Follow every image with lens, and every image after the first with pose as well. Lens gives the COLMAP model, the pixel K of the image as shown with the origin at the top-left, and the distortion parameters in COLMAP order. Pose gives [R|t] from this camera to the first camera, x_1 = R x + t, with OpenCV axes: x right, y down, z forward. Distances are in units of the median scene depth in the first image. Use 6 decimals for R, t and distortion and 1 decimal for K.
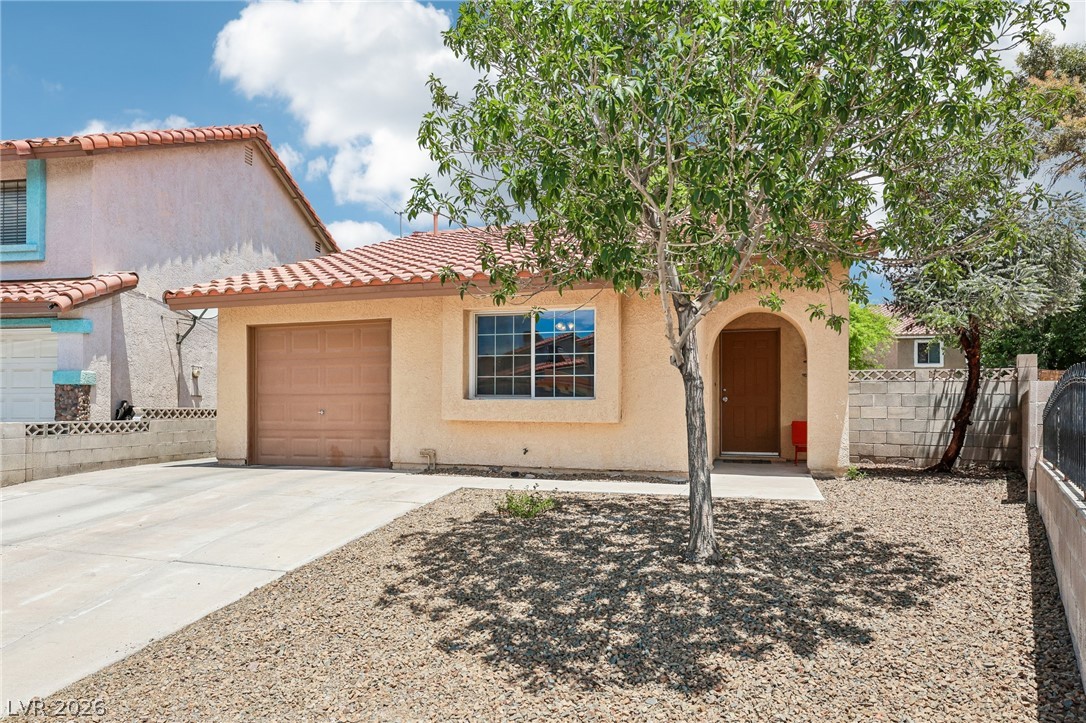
lens RADIAL K [[749.2, 0, 542.9], [0, 749.2, 403.6], [0, 0, 1]] dist [0.005154, 0.003487]
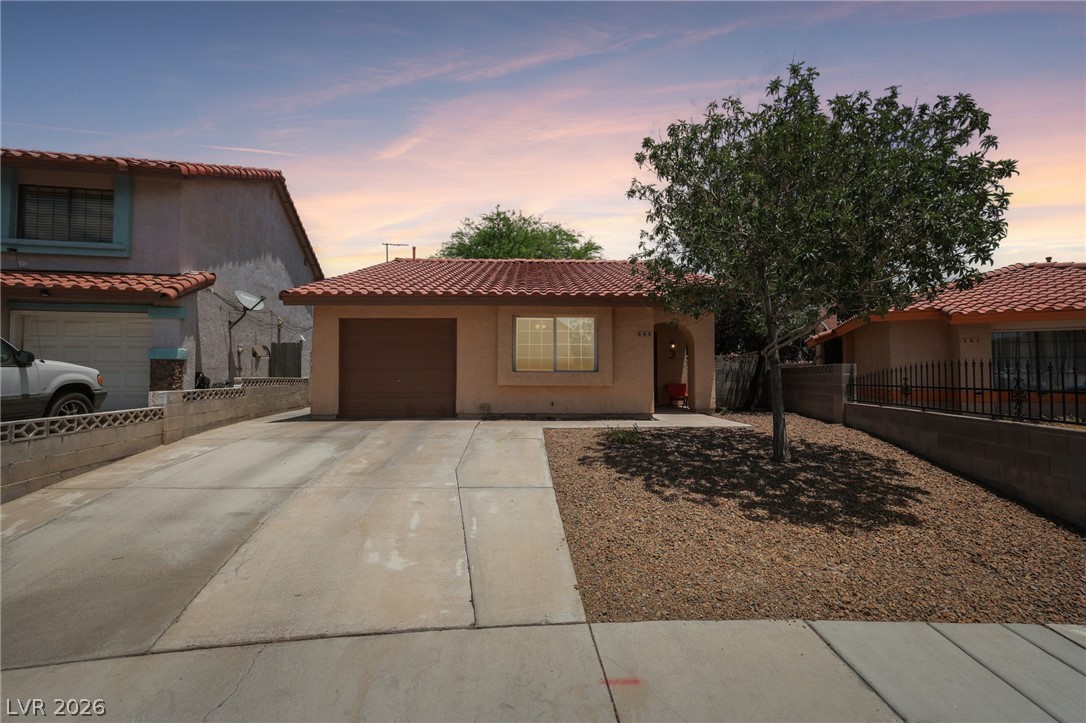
lens RADIAL K [[465.4, 0, 538.1], [0, 465.4, 362.0], [0, 0, 1]] dist [0.001273, 0.000215]
pose [[0.933143, 0.006807, 0.359442, -0.336933], [-0.000036, 0.999822, -0.018843, -0.006542], [-0.359506, 0.017570, 0.932977, 0.057857]]
